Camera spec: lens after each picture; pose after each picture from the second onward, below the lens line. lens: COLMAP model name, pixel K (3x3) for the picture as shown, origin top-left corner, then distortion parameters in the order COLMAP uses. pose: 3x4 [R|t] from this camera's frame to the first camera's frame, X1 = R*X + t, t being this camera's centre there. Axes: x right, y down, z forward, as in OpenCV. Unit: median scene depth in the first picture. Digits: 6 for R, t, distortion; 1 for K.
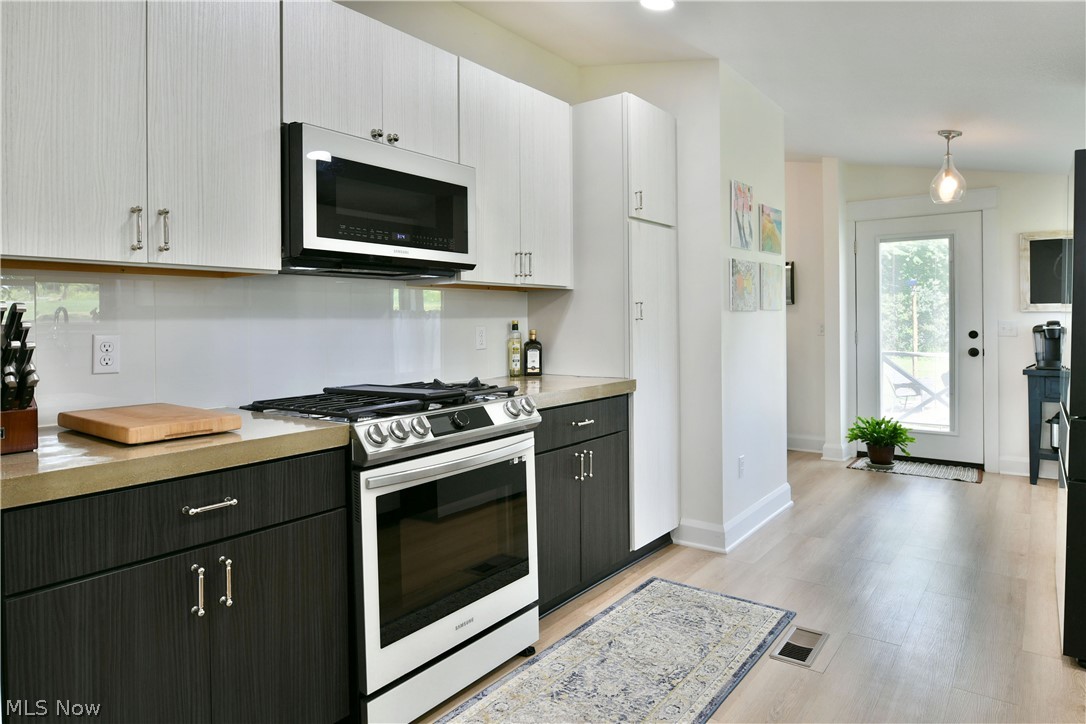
lens RADIAL K [[665.2, 0, 541.6], [0, 665.2, 315.1], [0, 0, 1]] dist [-0.015460, 0.002139]
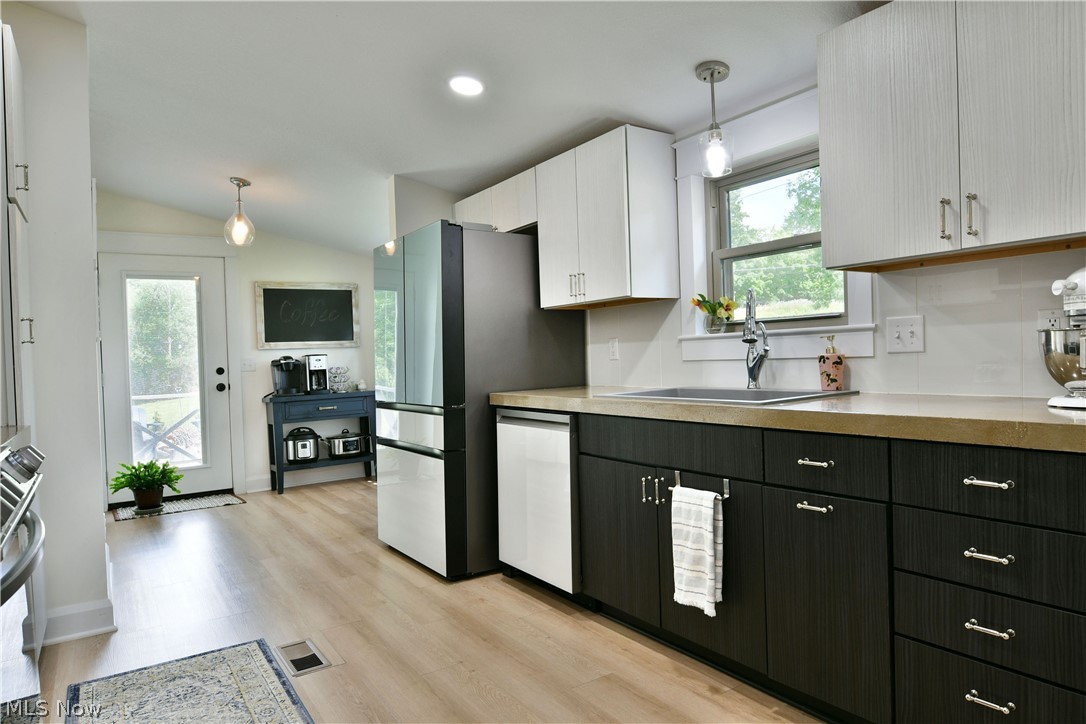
lens RADIAL K [[665.2, 0, 548.7], [0, 665.2, 368.3], [0, 0, 1]] dist [-0.015460, 0.002139]
pose [[0.327646, -0.025926, 0.944445, -0.356463], [0.029549, 0.999416, 0.017184, 0.039803], [-0.944338, 0.022277, 0.328221, 0.241387]]
